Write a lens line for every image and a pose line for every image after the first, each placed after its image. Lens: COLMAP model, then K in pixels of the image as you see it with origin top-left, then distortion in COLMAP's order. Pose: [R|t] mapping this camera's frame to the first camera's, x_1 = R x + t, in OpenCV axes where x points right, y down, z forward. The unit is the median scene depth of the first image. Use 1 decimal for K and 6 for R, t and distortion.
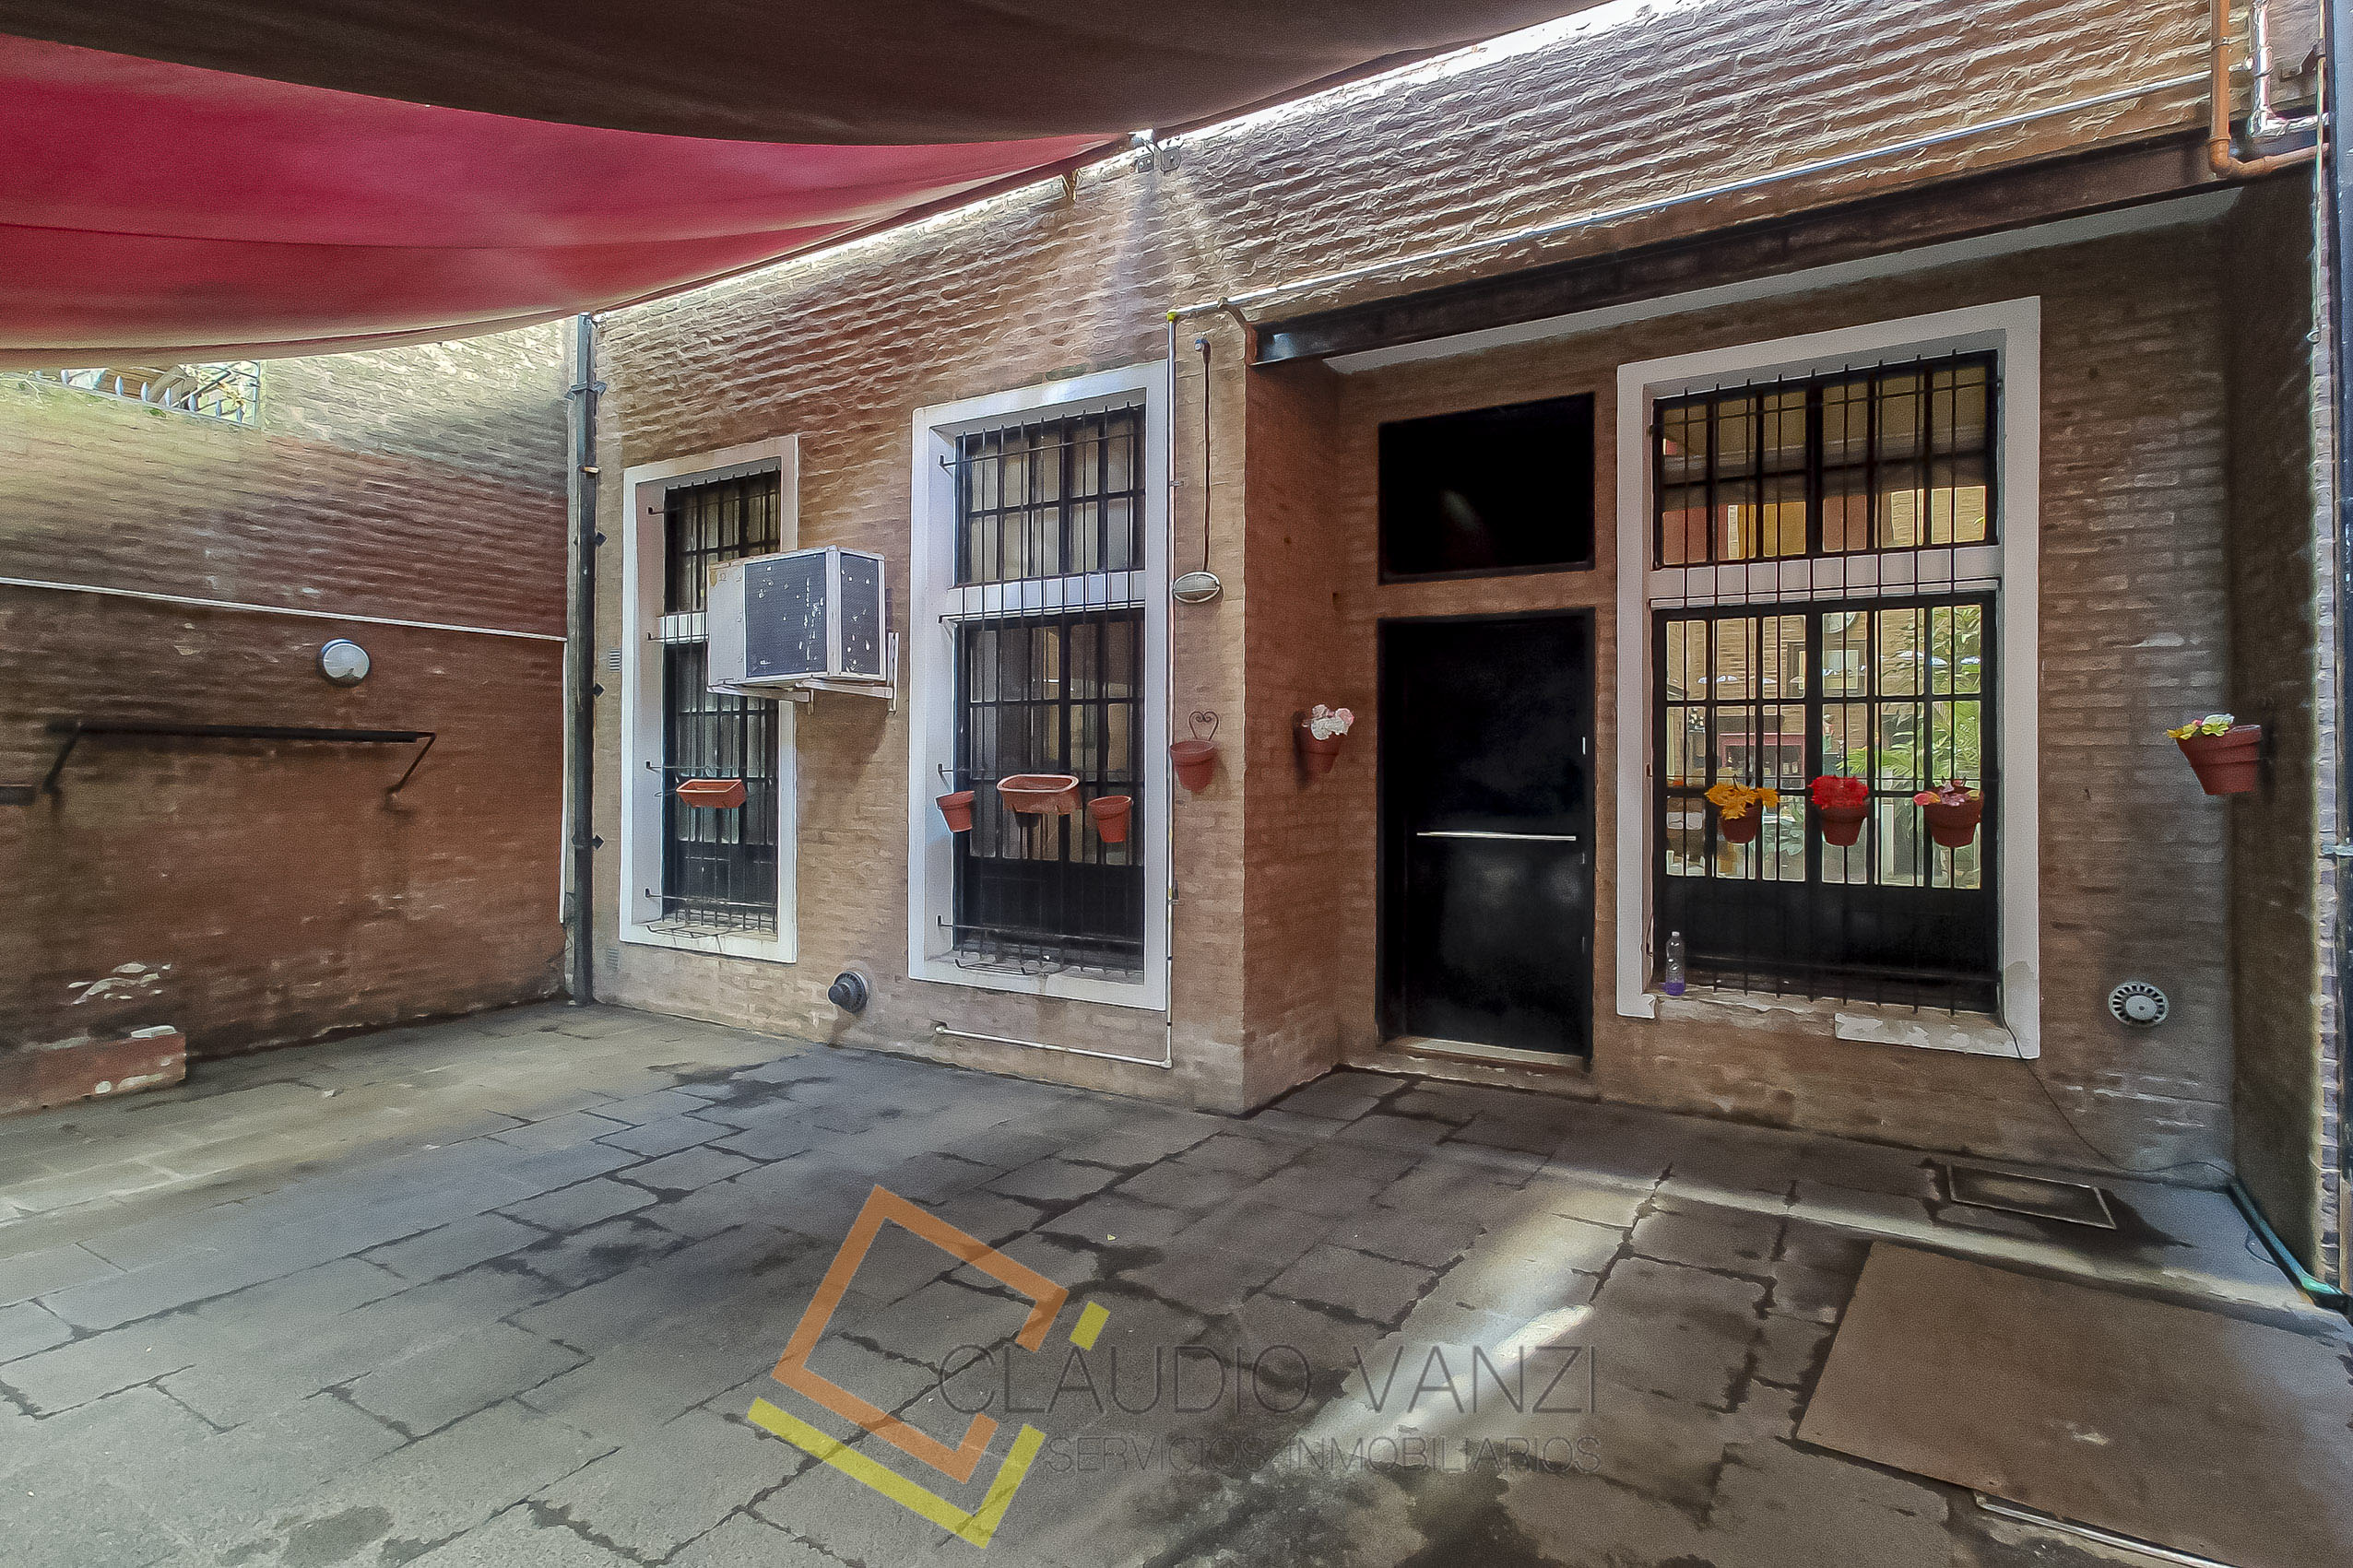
lens RADIAL K [[1207.5, 0, 1129.2], [0, 1207.5, 762.3], [0, 0, 1]] dist [0.006429, 0.000886]
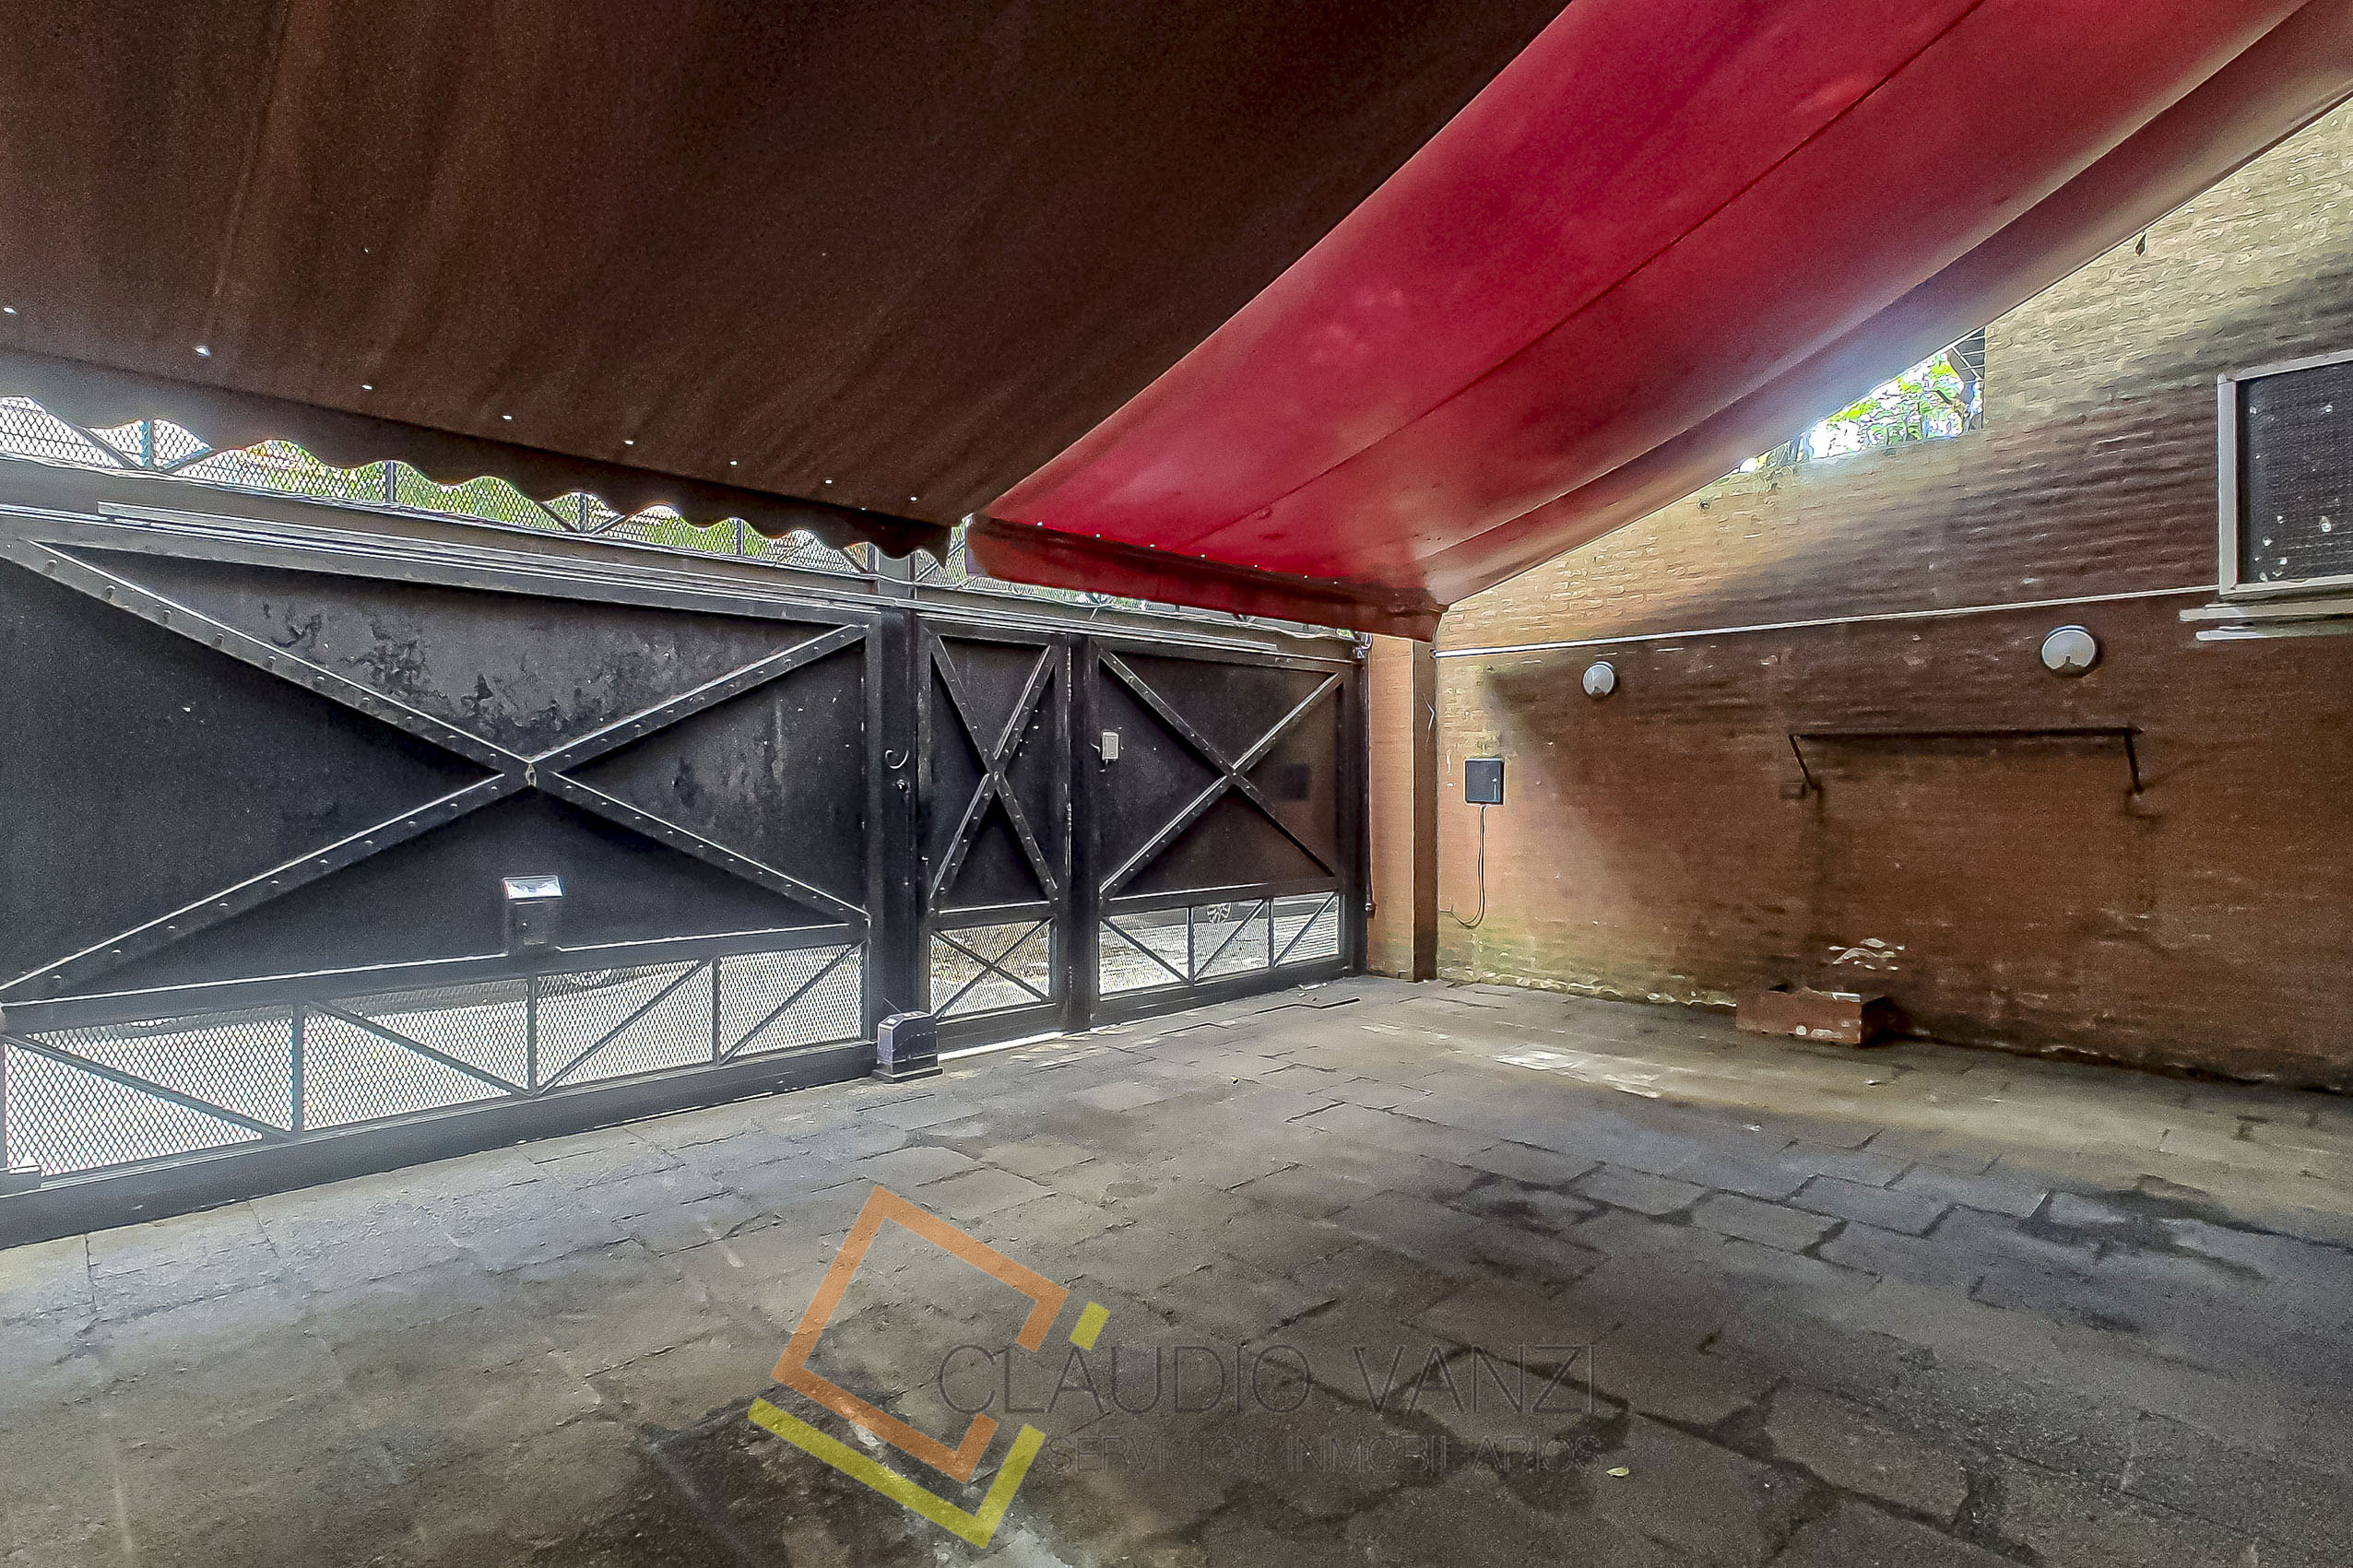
lens RADIAL K [[1207.5, 0, 1171.4], [0, 1207.5, 785.6], [0, 0, 1]] dist [0.006429, 0.000886]
pose [[-0.235525, -0.001829, -0.971867, 0.435994], [0.006790, 0.999971, -0.003528, 0.019420], [0.971845, -0.007430, -0.235506, 0.604029]]
